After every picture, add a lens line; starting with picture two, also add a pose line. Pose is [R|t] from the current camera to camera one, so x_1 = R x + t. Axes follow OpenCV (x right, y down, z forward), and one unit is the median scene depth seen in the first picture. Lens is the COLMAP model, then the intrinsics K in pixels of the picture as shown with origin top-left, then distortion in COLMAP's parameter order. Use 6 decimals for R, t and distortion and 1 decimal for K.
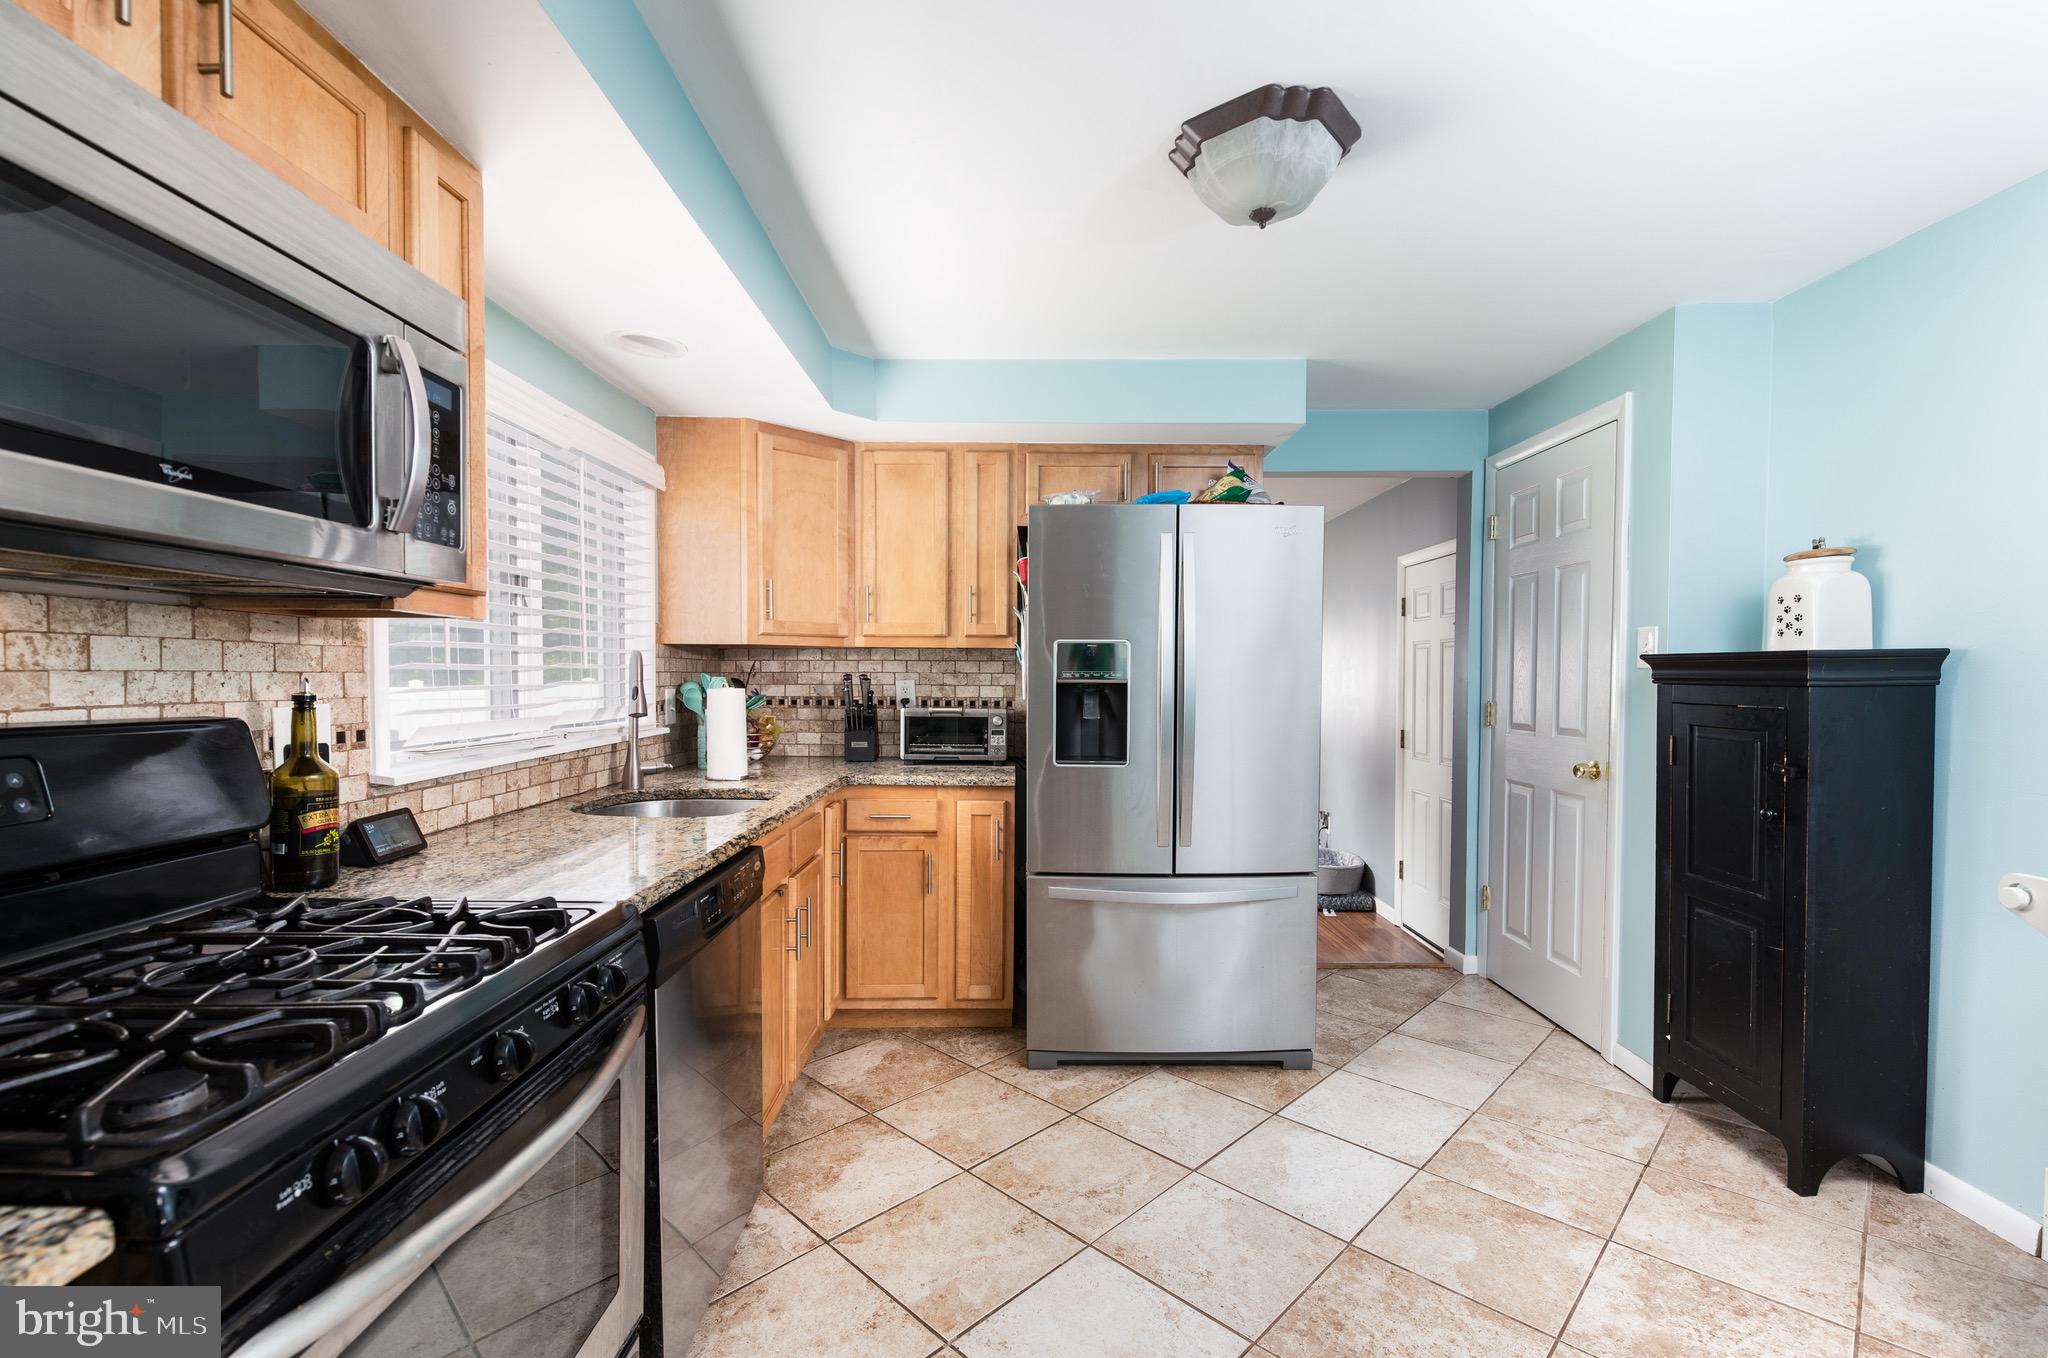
lens RADIAL K [[890.1, 0, 1025.6], [0, 890.1, 689.8], [0, 0, 1]] dist [-0.000123, -0.000113]
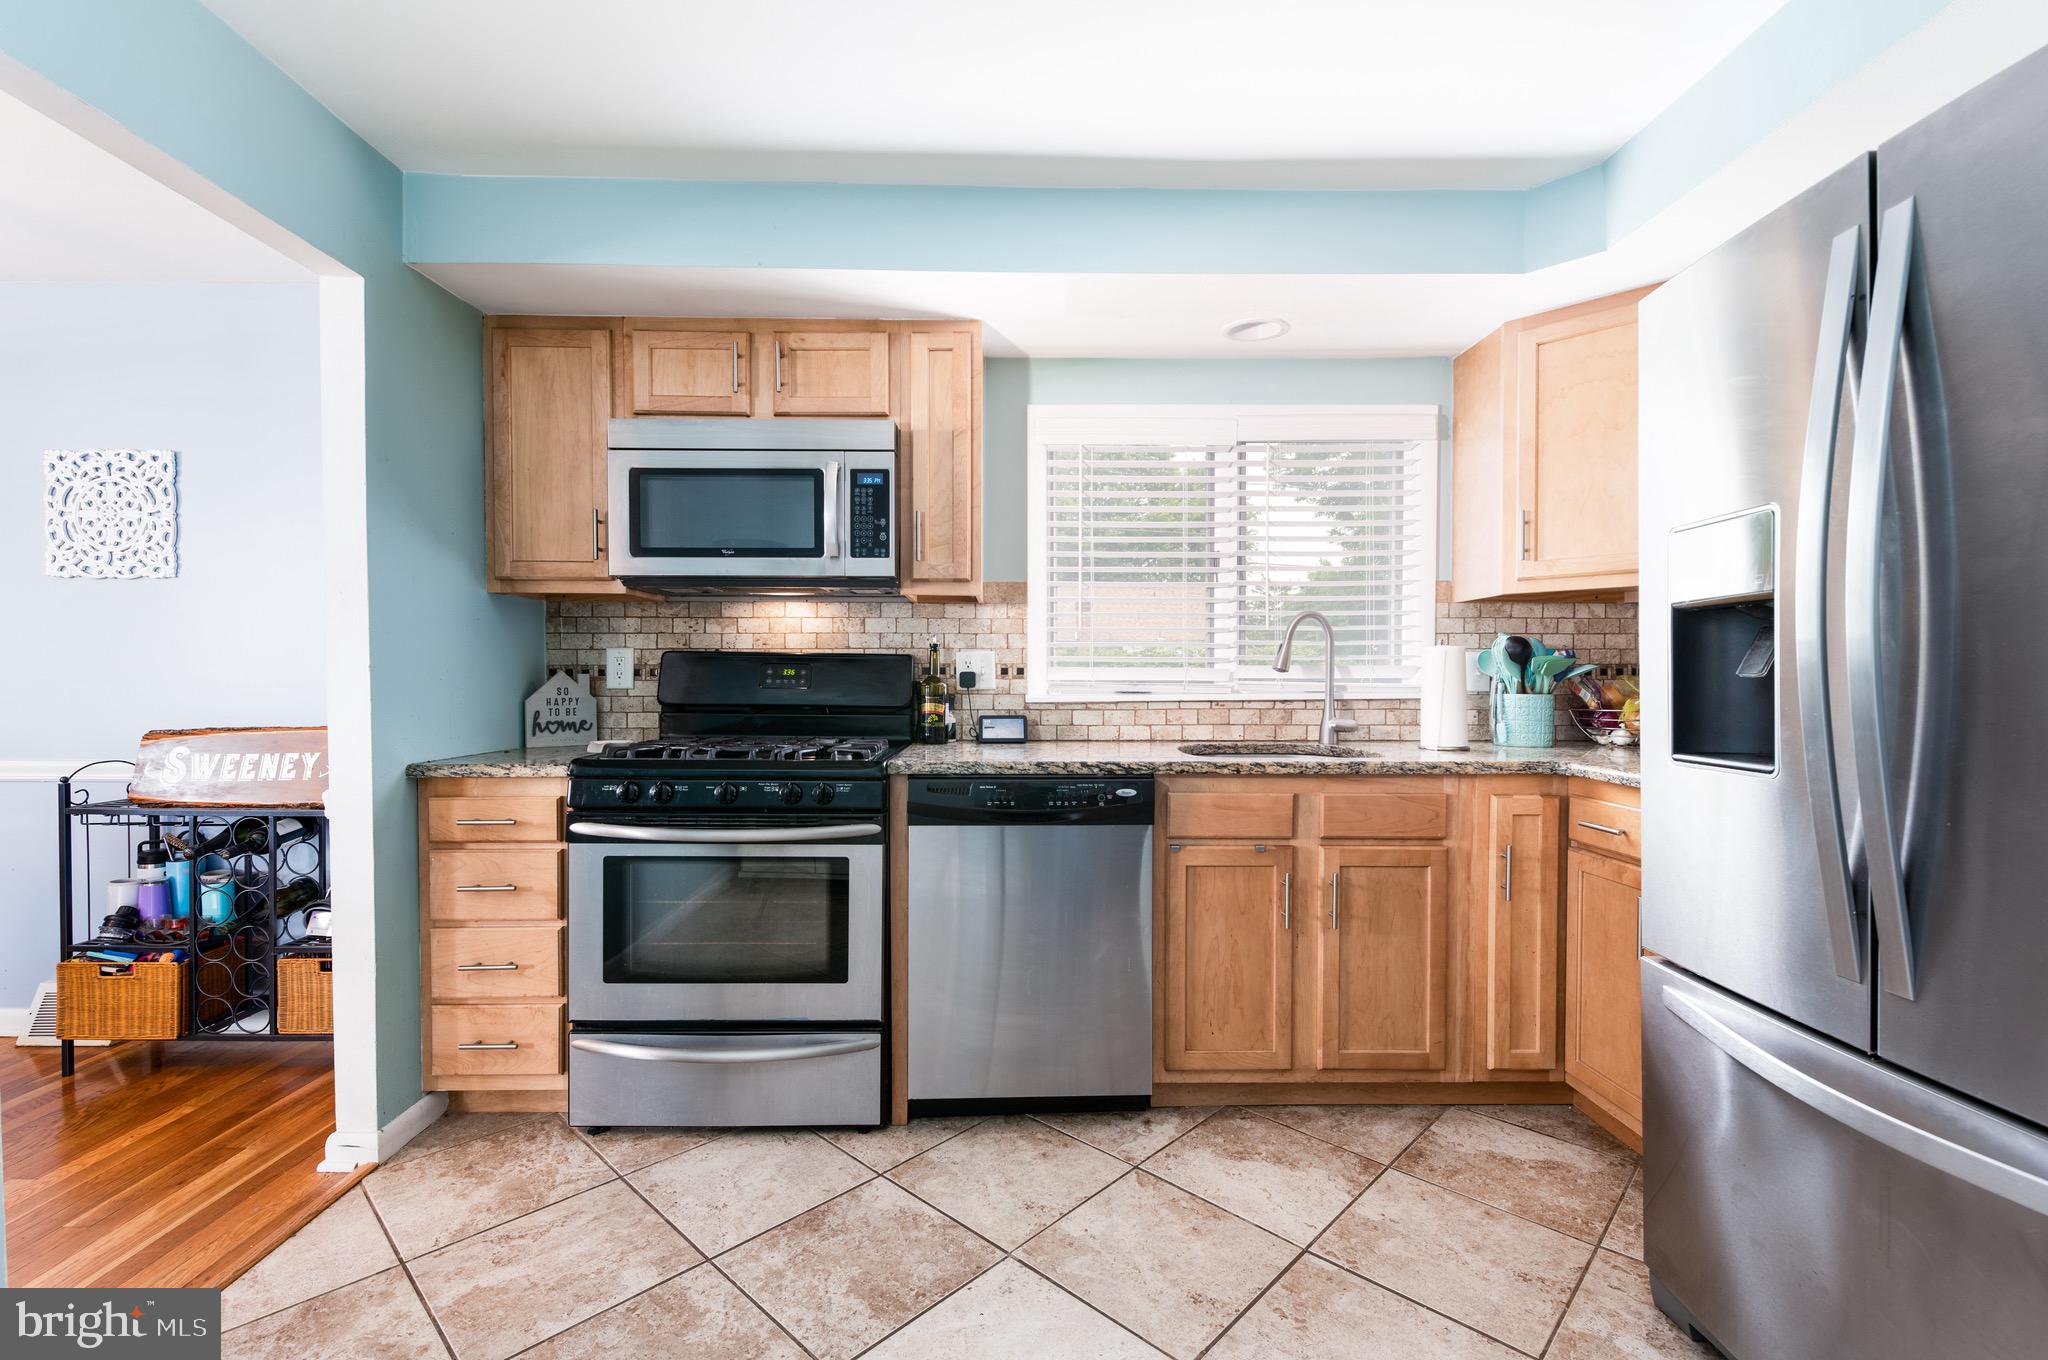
lens RADIAL K [[890.1, 0, 1020.0], [0, 890.1, 686.0], [0, 0, 1]] dist [-0.000123, -0.000113]
pose [[0.004717, 0.005559, -0.999973, 0.788639], [-0.019090, 0.999803, 0.005468, 0.059401], [0.999807, 0.019064, 0.004822, 0.834356]]
